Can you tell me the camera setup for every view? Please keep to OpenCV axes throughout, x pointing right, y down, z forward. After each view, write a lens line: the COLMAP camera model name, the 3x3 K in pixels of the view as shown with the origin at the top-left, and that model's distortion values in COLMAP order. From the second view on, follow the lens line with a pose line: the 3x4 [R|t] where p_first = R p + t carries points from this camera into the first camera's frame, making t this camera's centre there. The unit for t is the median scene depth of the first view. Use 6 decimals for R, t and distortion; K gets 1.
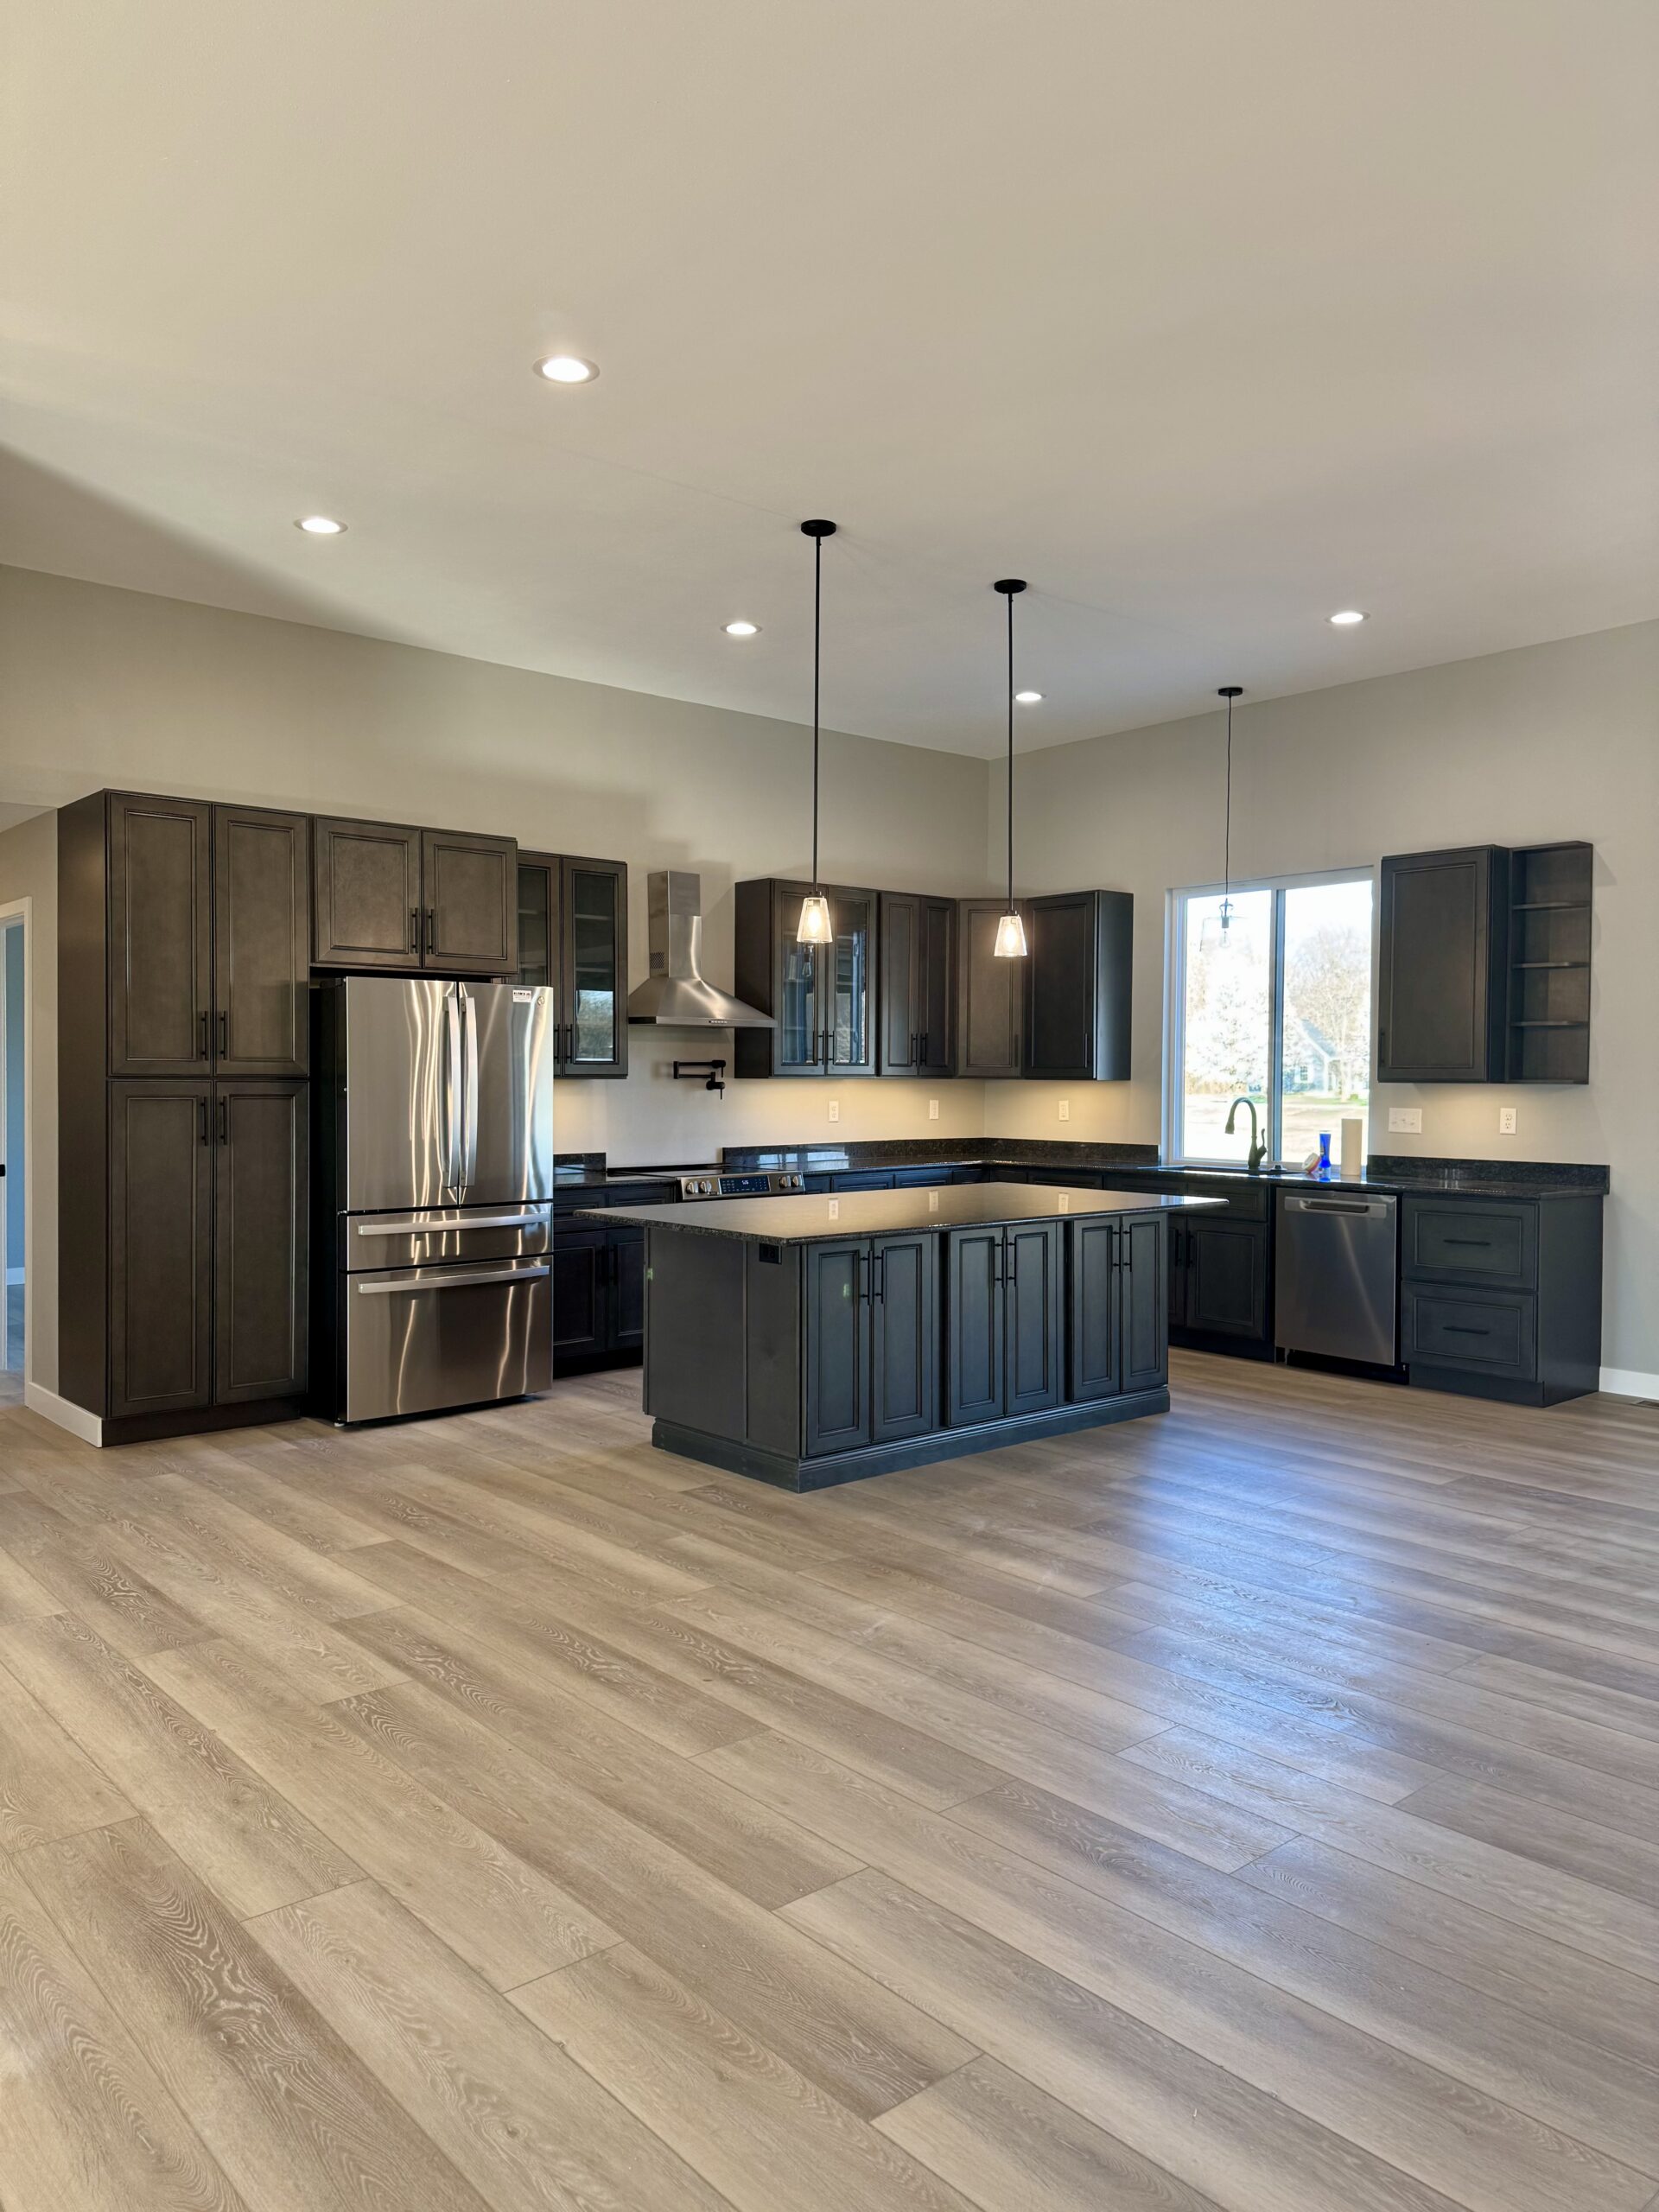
lens RADIAL K [[1544.1, 0, 823.1], [0, 1544.1, 1105.9], [0, 0, 1]] dist [0.111842, -0.162387]
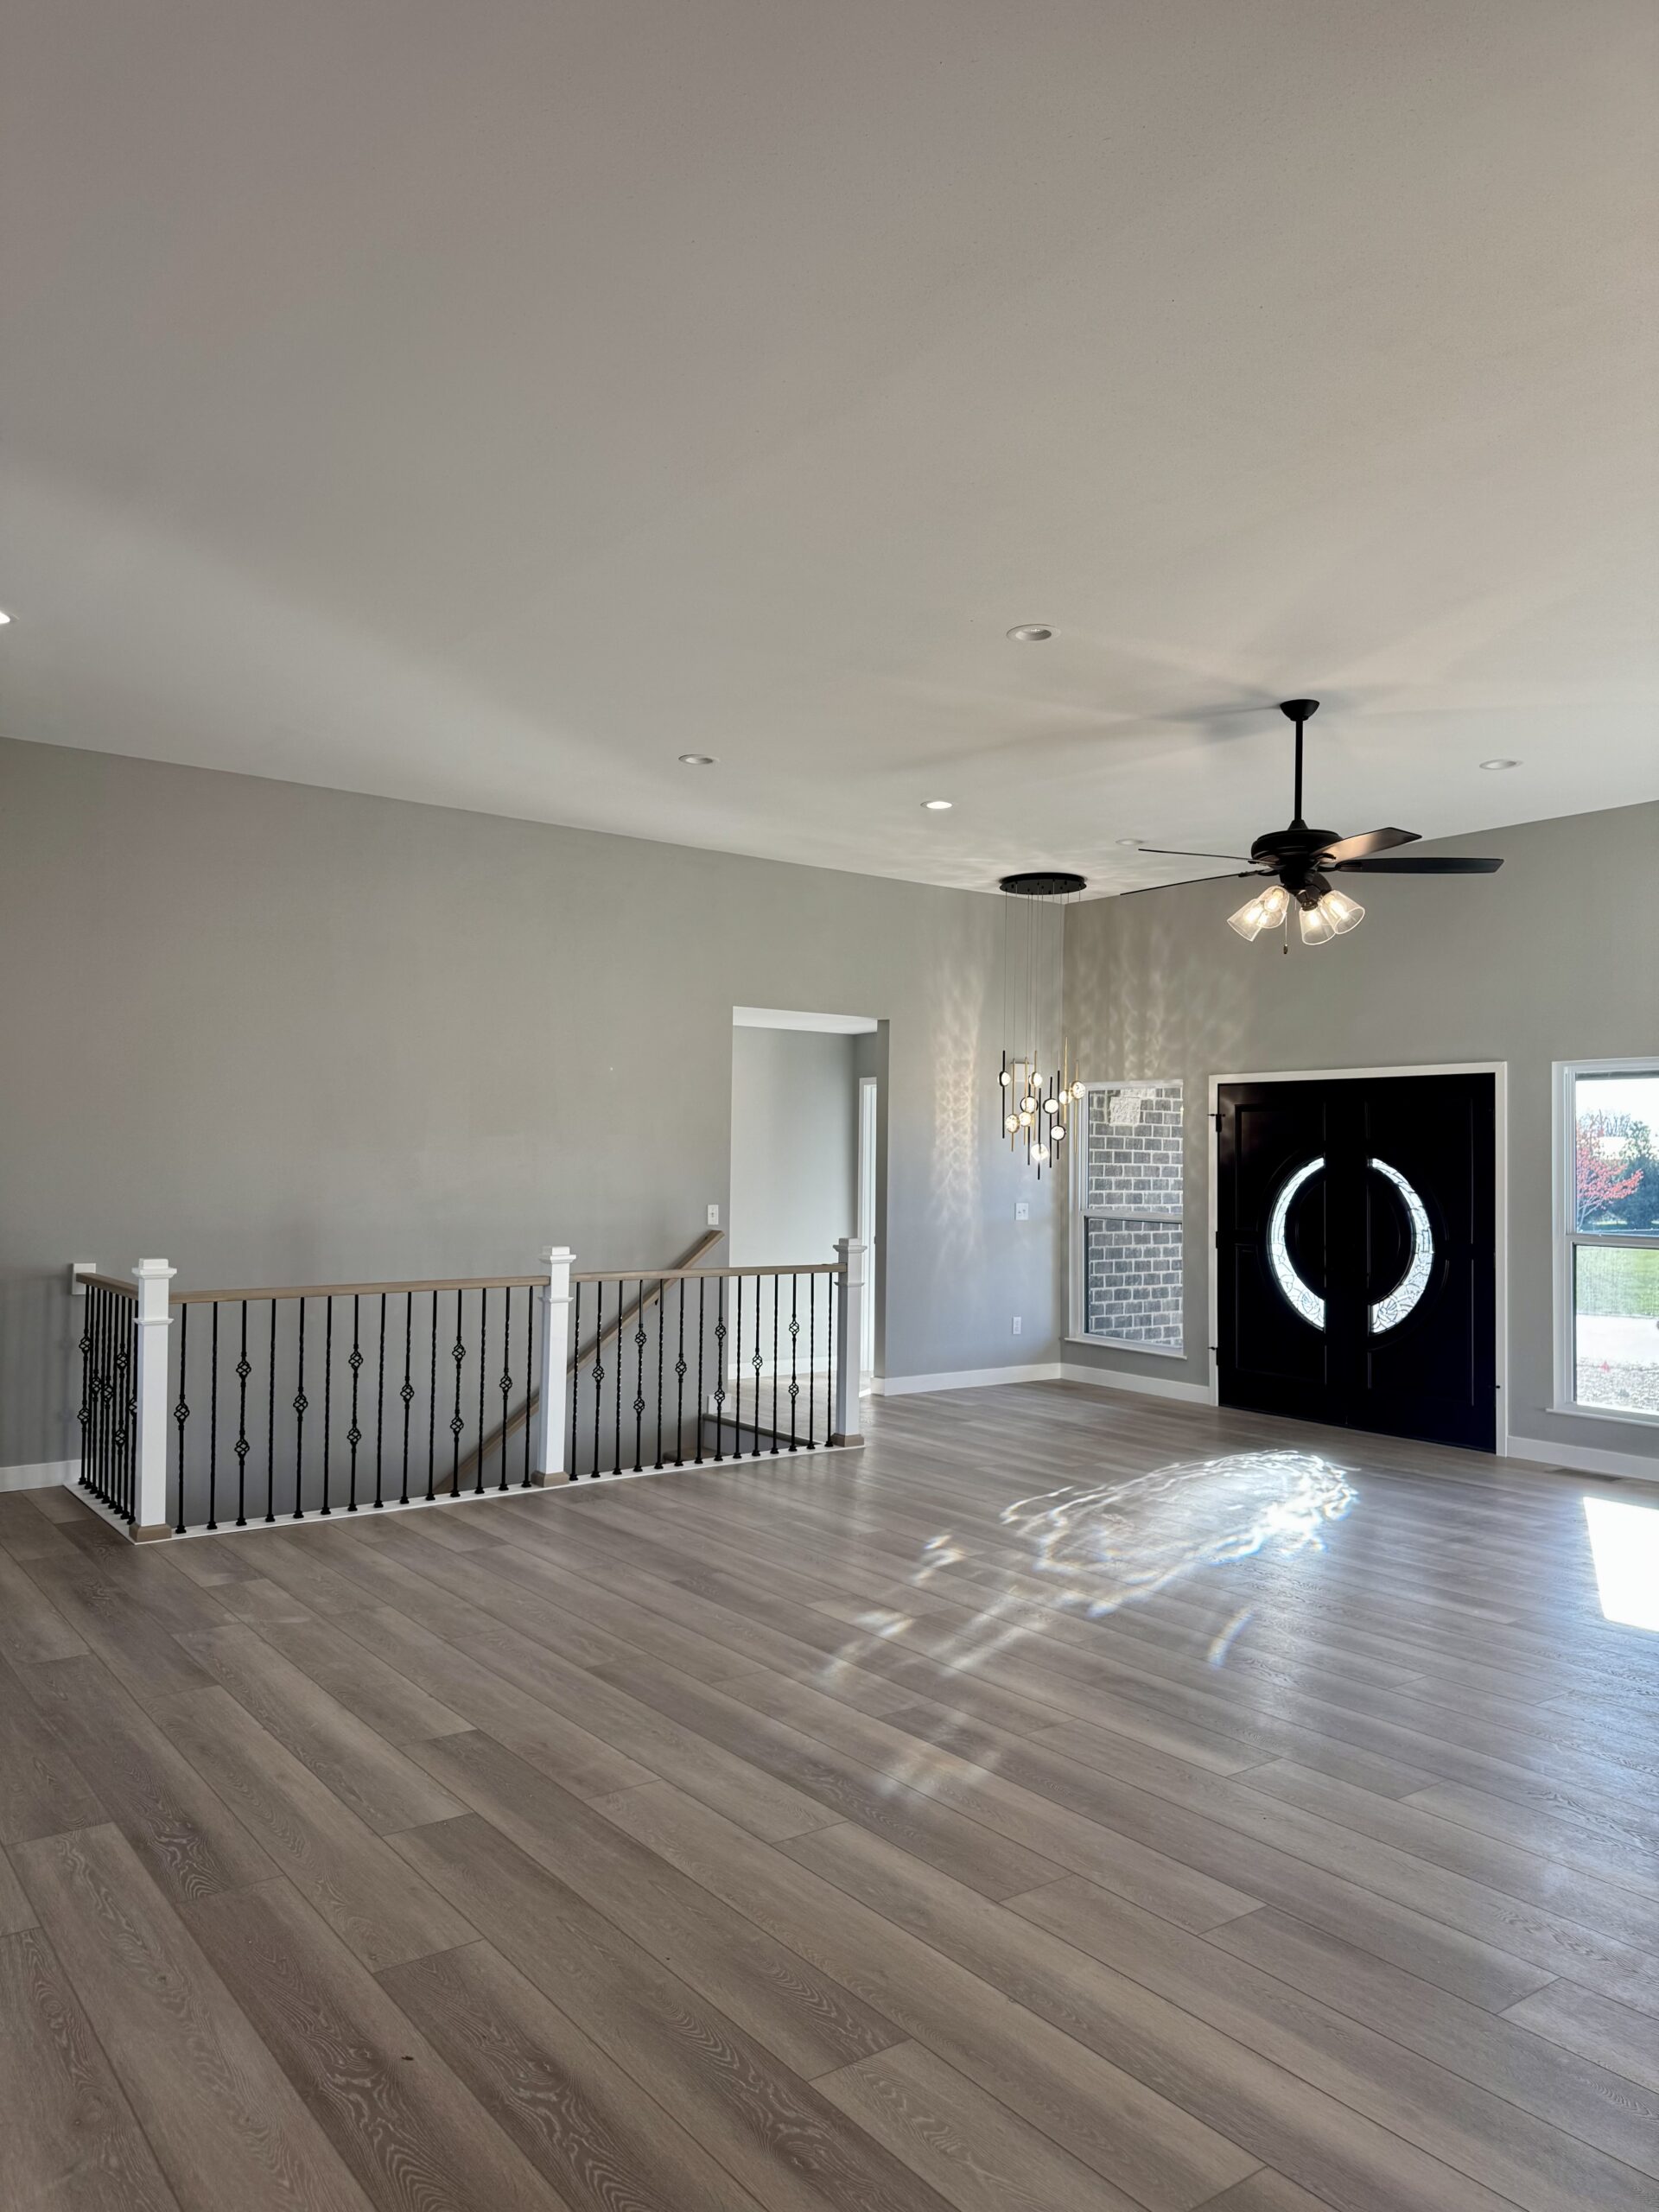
lens RADIAL K [[1543.9, 0, 825.8], [0, 1543.9, 1110.6], [0, 0, 1]] dist [0.056280, -0.043533]
pose [[-0.997419, -0.017190, 0.069718, -0.174019], [-0.018225, 0.999732, -0.014243, -0.038459], [-0.069454, -0.015477, -0.997465, 0.960411]]
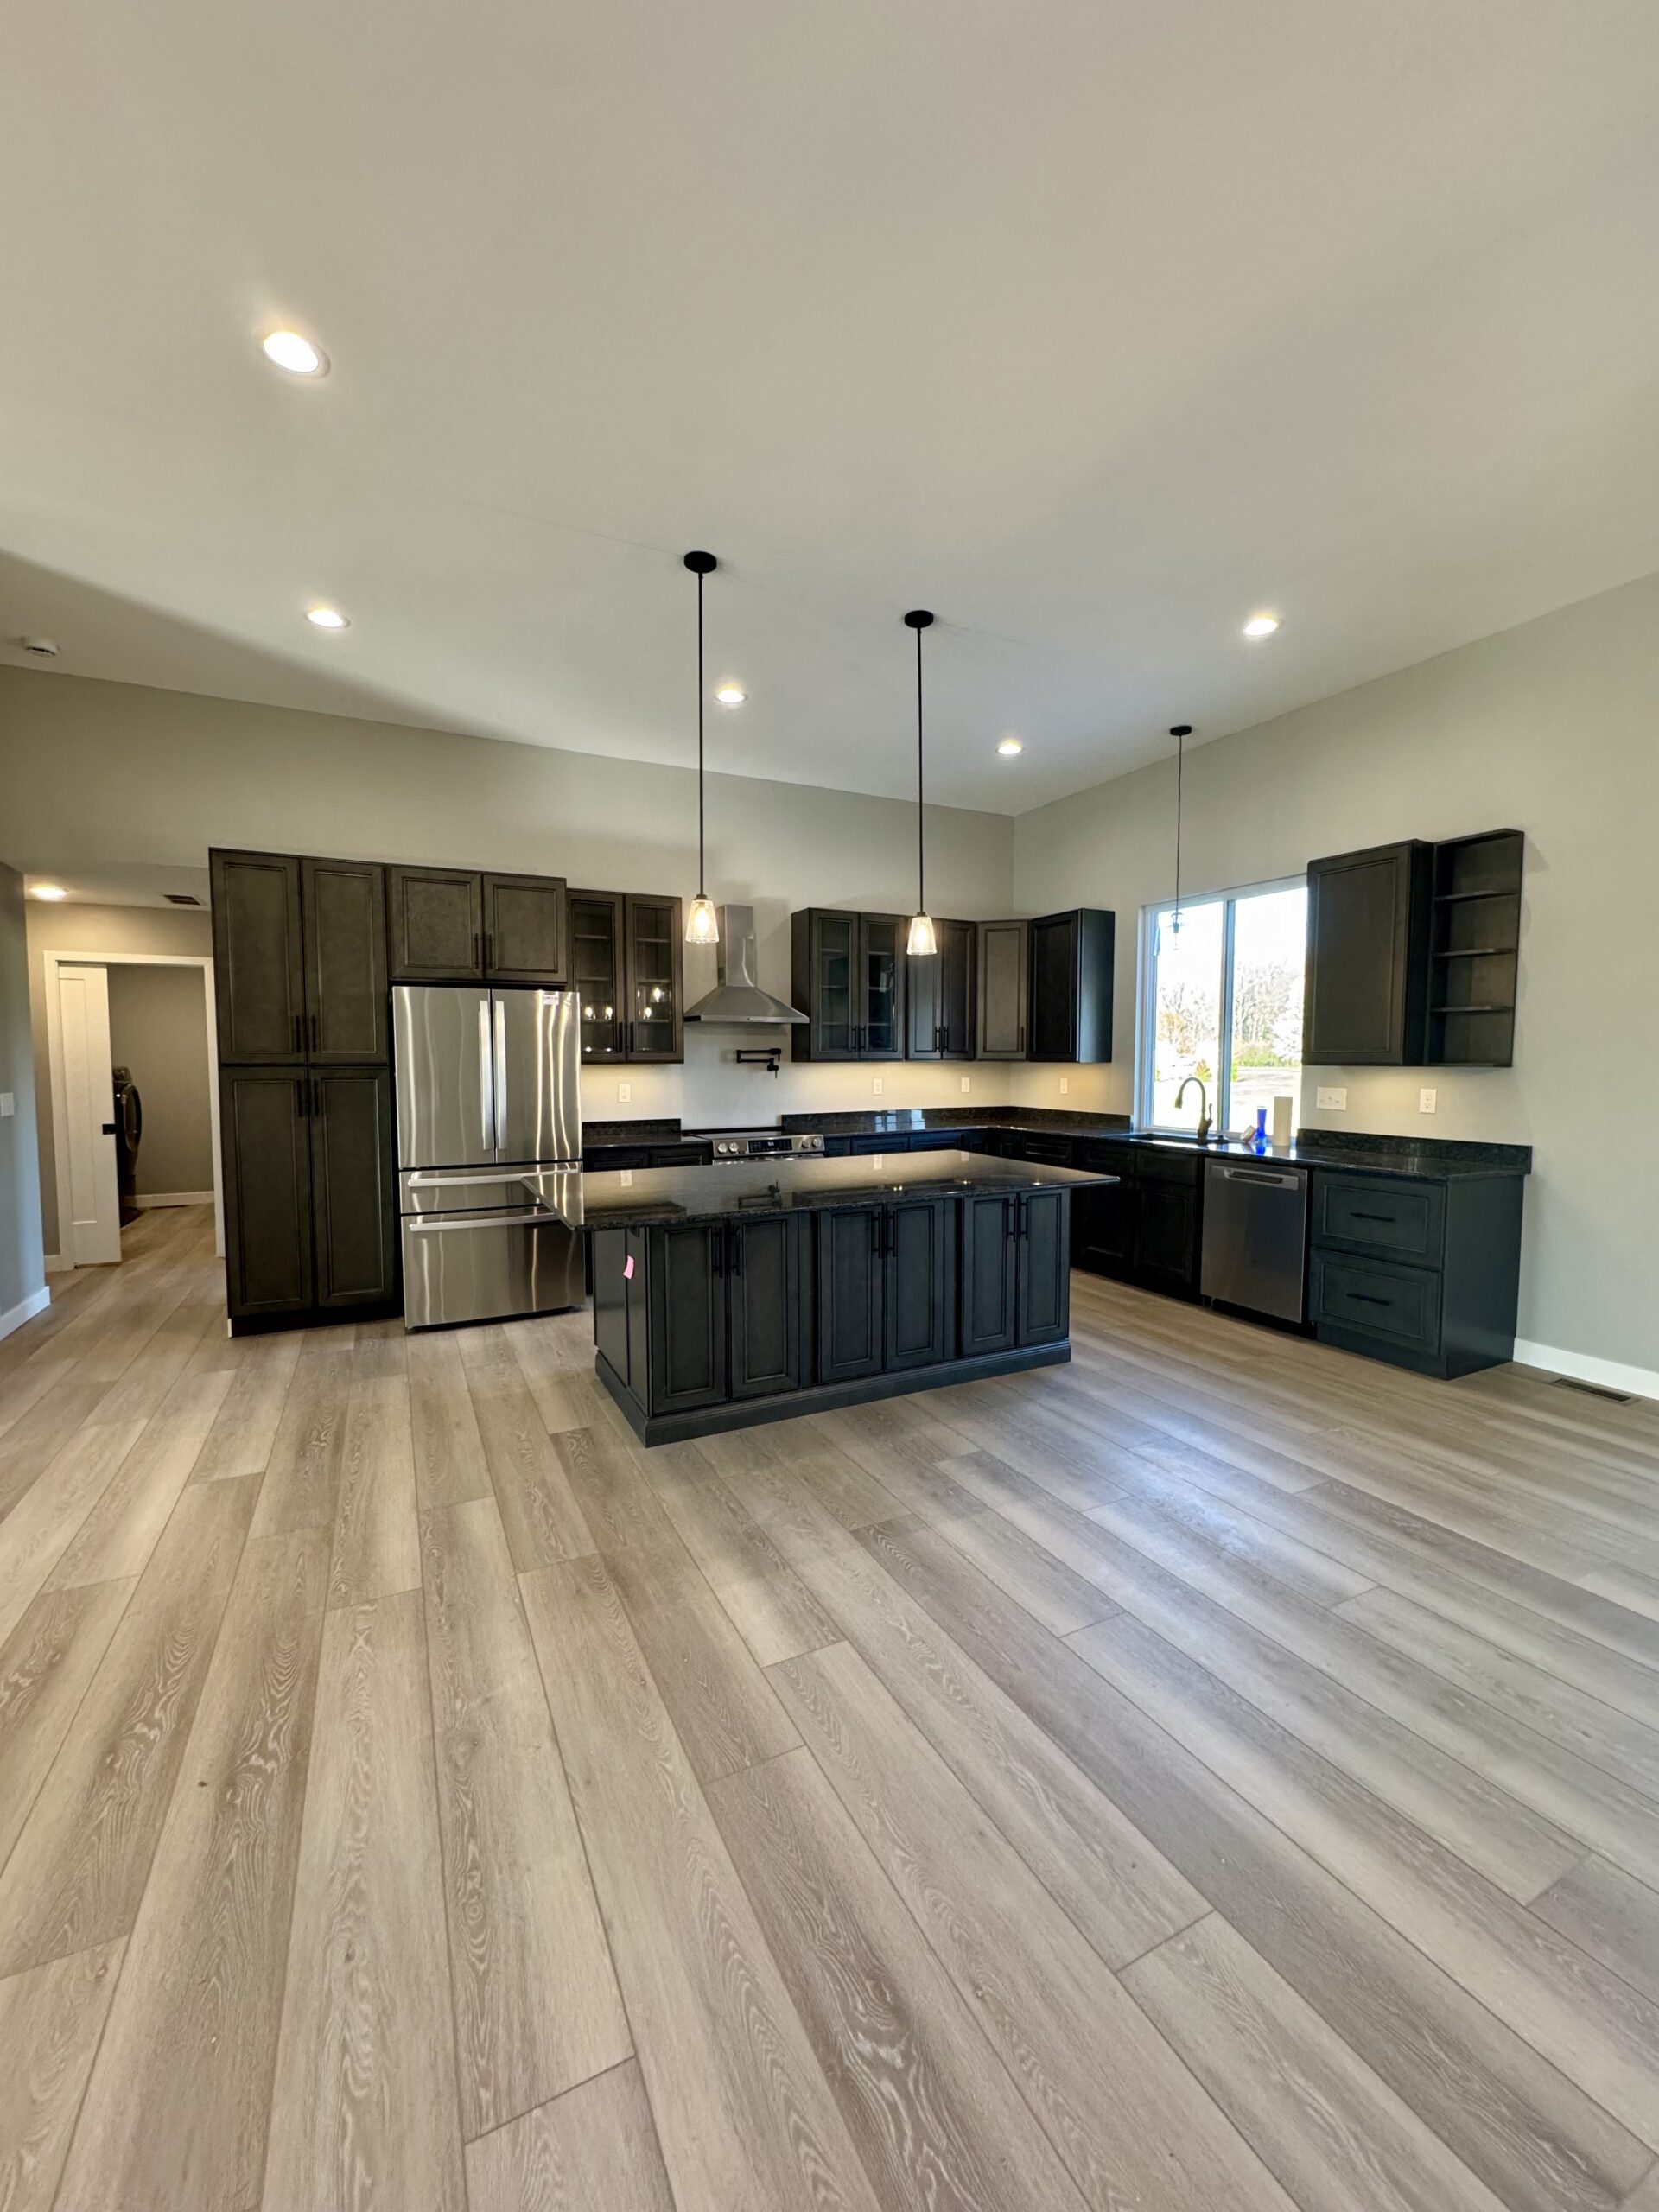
lens RADIAL K [[883.5, 0, 832.6], [0, 883.5, 1108.6], [0, 0, 1]] dist [-0.000561, 0.000138]
pose [[0.971442, 0.008745, -0.237116, 0.204499], [0.000222, 0.999287, 0.037764, -0.008846], [0.237278, -0.036738, 0.970747, 0.350803]]
